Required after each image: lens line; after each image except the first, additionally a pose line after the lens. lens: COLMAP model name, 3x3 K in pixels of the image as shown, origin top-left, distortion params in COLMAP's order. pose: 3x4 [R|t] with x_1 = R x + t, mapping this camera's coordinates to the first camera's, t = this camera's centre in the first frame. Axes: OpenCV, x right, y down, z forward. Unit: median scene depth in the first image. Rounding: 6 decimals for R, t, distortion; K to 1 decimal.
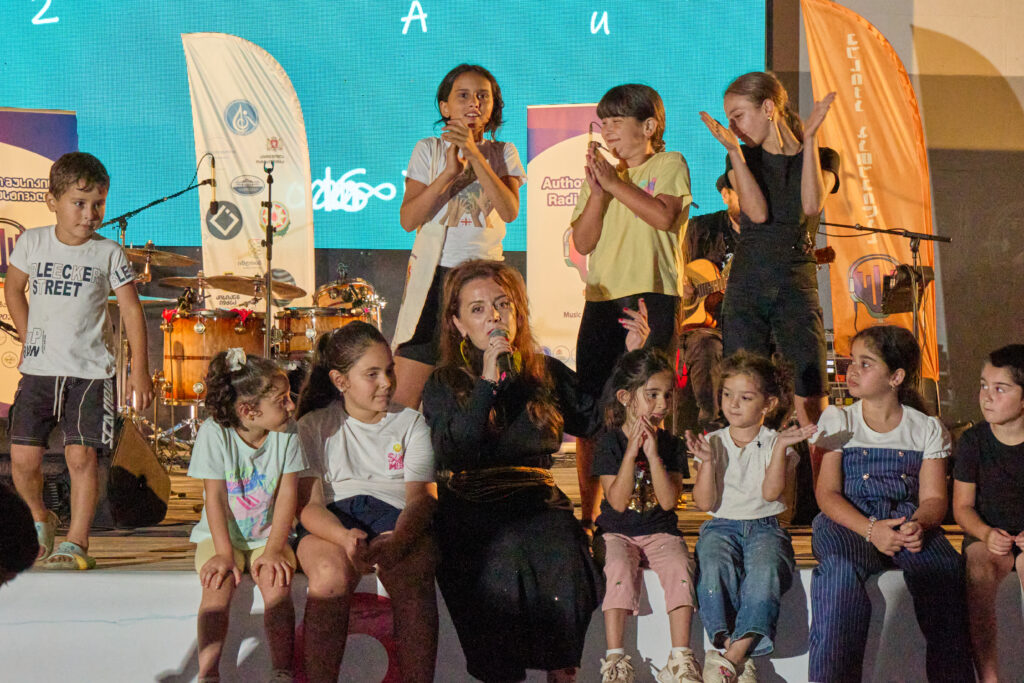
lens RADIAL K [[2559.1, 0, 531.1], [0, 2559.1, 326.5], [0, 0, 1]] dist [-0.046159, 0.000000]
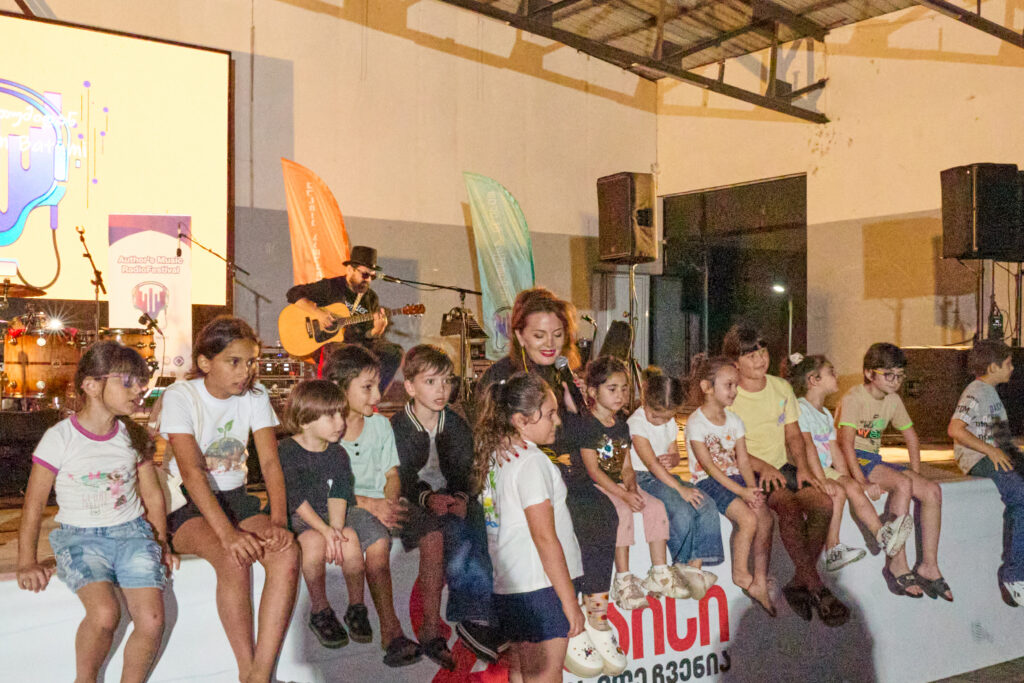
lens RADIAL K [[1112.6, 0, 520.7], [0, 1112.6, 408.1], [0, 0, 1]] dist [-0.010836, 0.000000]
pose [[0.865246, -0.026616, 0.500641, -0.143612], [-0.000291, 0.998563, 0.053591, 0.002701], [-0.501348, -0.046515, 0.863994, 0.237335]]
